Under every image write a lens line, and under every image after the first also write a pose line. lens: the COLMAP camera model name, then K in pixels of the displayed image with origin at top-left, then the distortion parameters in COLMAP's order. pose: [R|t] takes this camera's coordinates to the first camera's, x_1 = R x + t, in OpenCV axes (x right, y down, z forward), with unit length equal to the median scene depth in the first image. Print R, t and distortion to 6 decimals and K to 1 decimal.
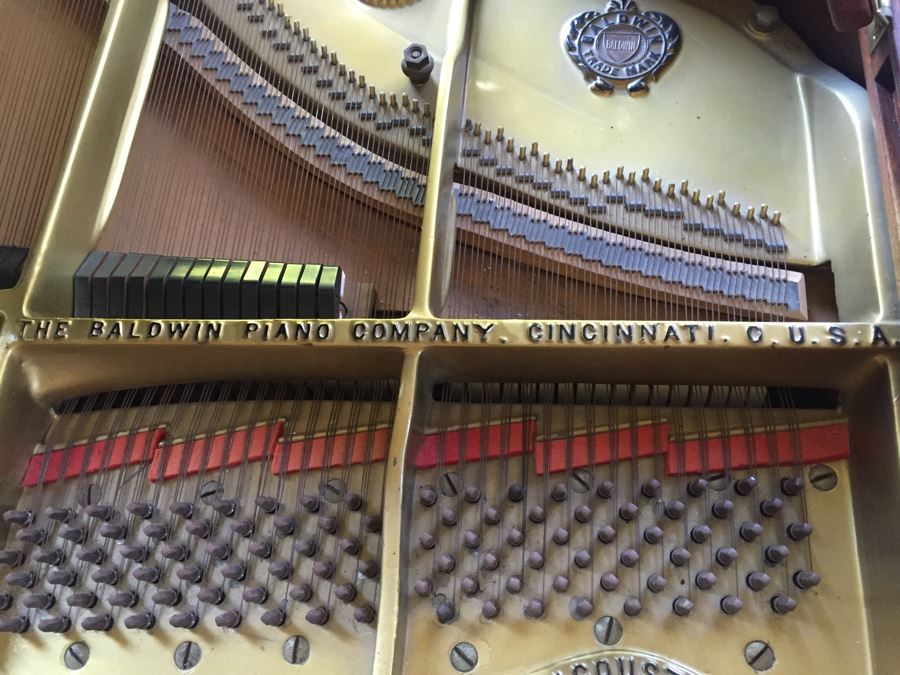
lens RADIAL K [[765.4, 0, 450.0], [0, 765.4, 337.5], [0, 0, 1]] dist [0.087389, -0.119080]
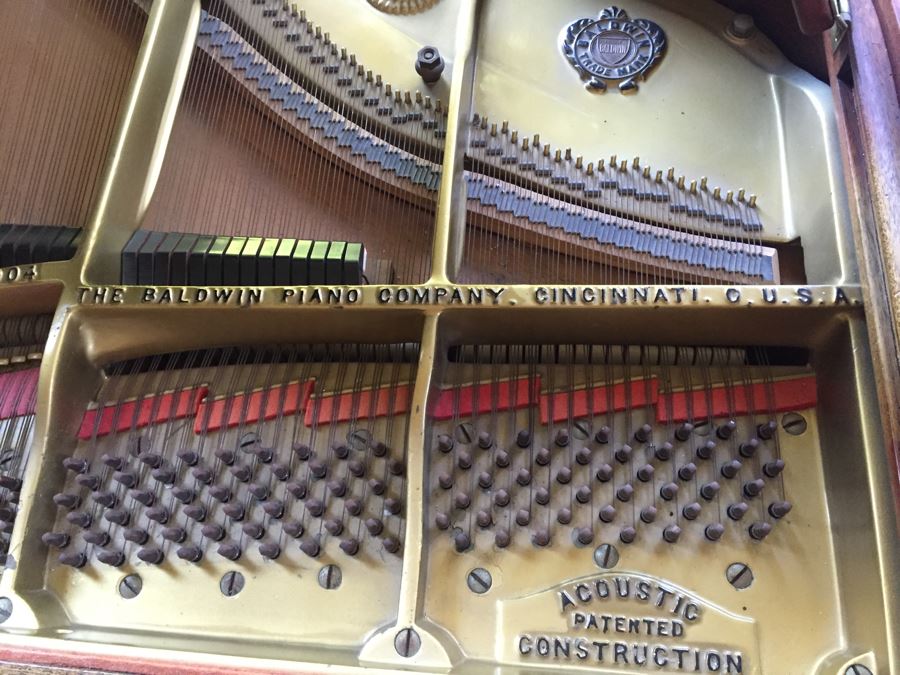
lens RADIAL K [[765.4, 0, 450.0], [0, 765.4, 337.5], [0, 0, 1]] dist [0.087389, -0.119080]
pose [[0.999853, -0.001095, 0.017125, -0.040223], [0.001439, 0.999797, -0.020083, 0.073208], [-0.017100, 0.020105, 0.999652, -0.121812]]
